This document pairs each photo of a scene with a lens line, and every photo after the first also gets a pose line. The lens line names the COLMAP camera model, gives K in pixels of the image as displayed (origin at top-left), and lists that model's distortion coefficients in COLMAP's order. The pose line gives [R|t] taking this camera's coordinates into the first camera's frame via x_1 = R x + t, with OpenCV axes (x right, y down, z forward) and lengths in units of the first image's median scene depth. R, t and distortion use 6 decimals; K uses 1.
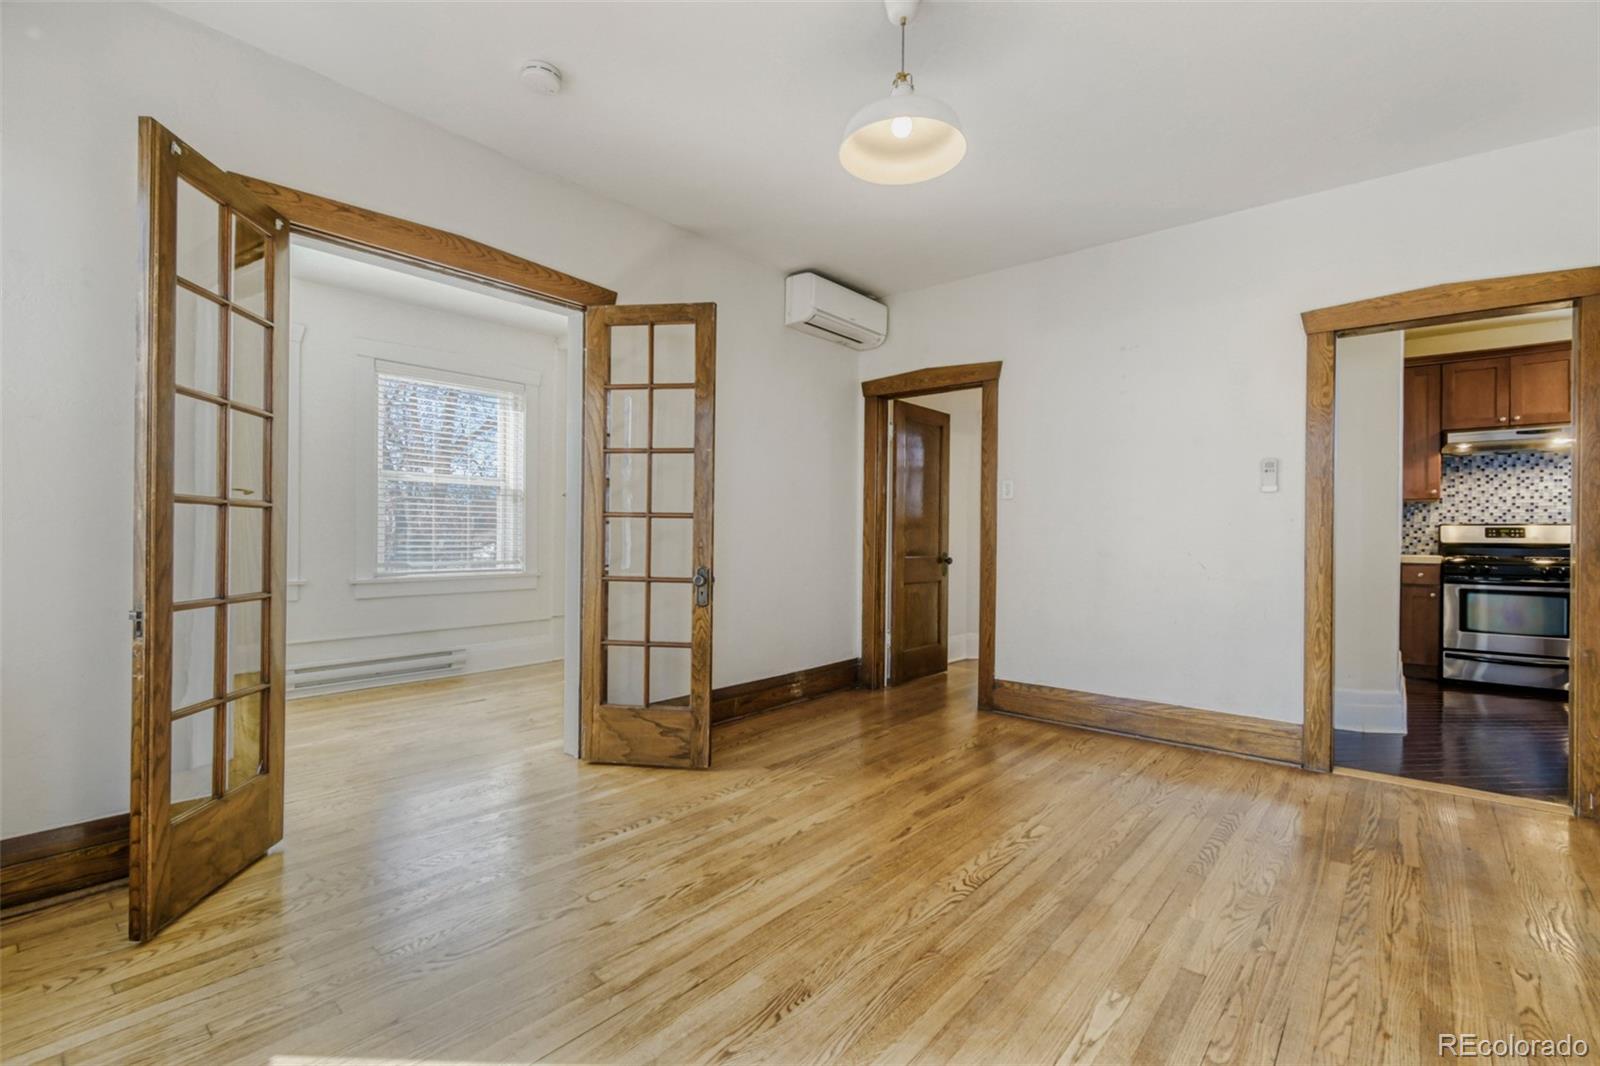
lens RADIAL K [[714.8, 0, 797.6], [0, 714.8, 536.3], [0, 0, 1]] dist [0.002914, -0.003316]
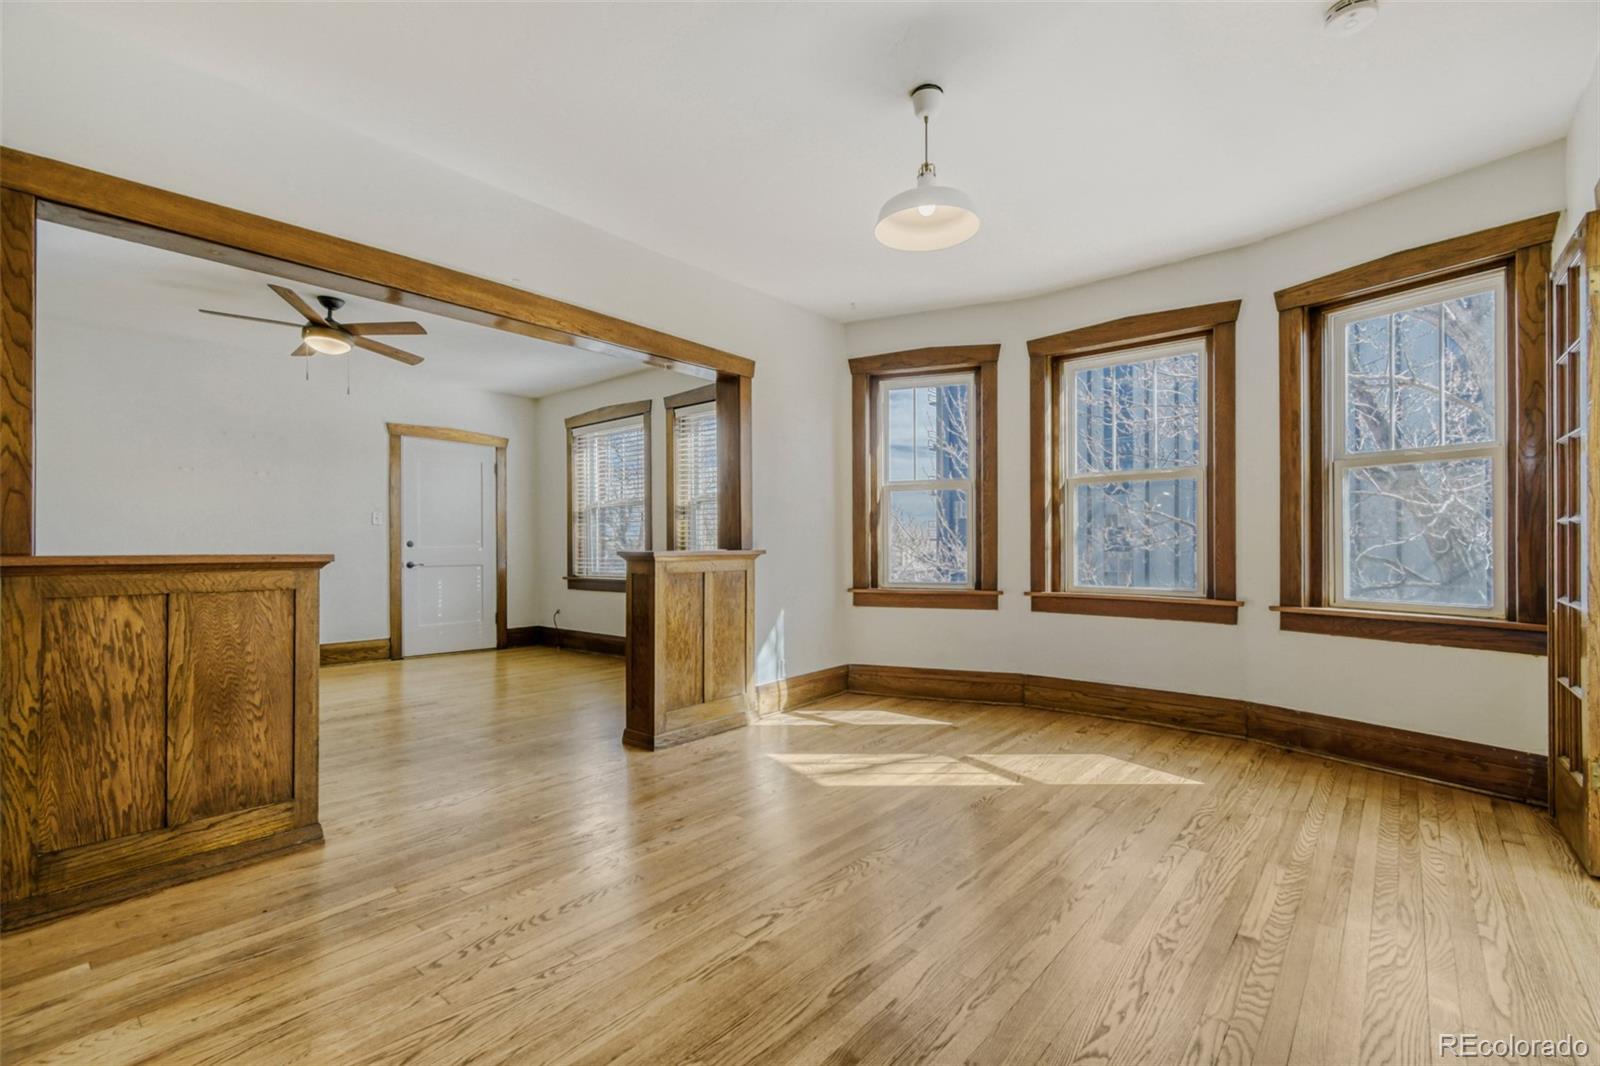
lens RADIAL K [[714.8, 0, 795.4], [0, 714.8, 555.0], [0, 0, 1]] dist [0.002914, -0.003316]
pose [[-0.999999, -0.000904, -0.001383, 0.322804], [-0.000928, 0.999846, 0.017519, -0.008406], [0.001367, 0.017520, -0.999846, 1.948953]]
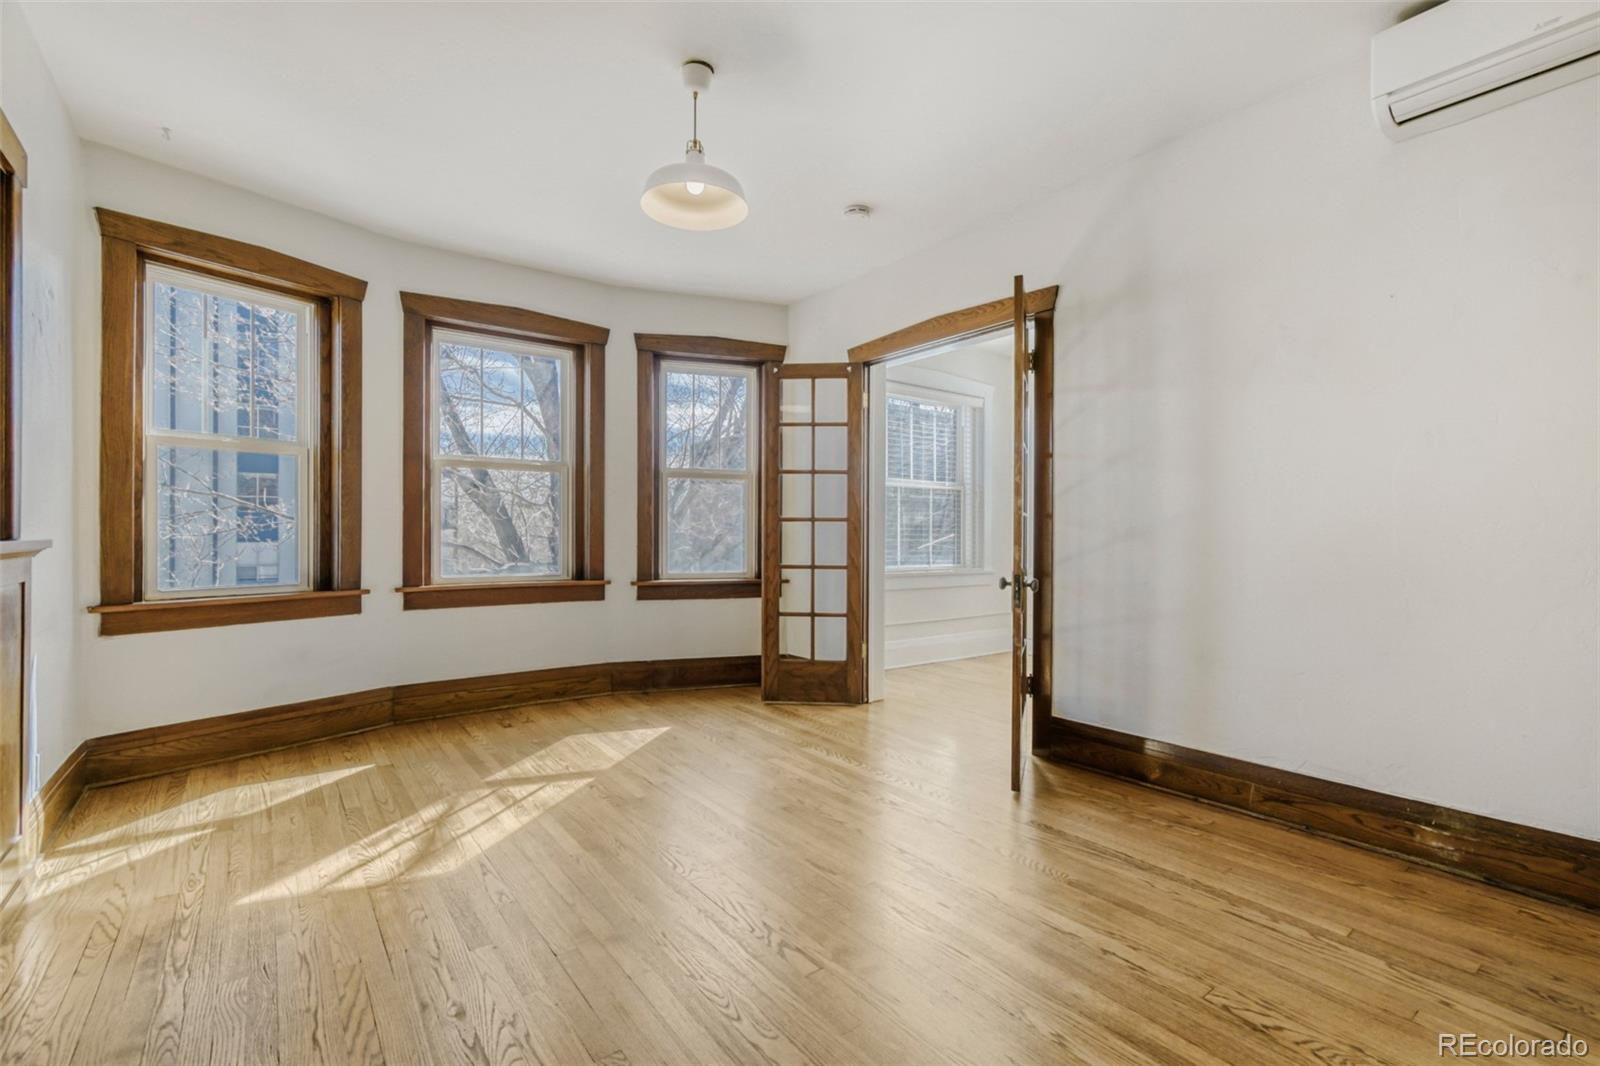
lens RADIAL K [[714.8, 0, 810.5], [0, 714.8, 539.5], [0, 0, 1]] dist [0.002914, -0.003316]
pose [[-0.201281, 0.004960, -0.979521, 1.108760], [-0.006239, 0.999960, 0.006346, -0.001523], [0.979514, 0.007389, -0.201242, 1.256604]]
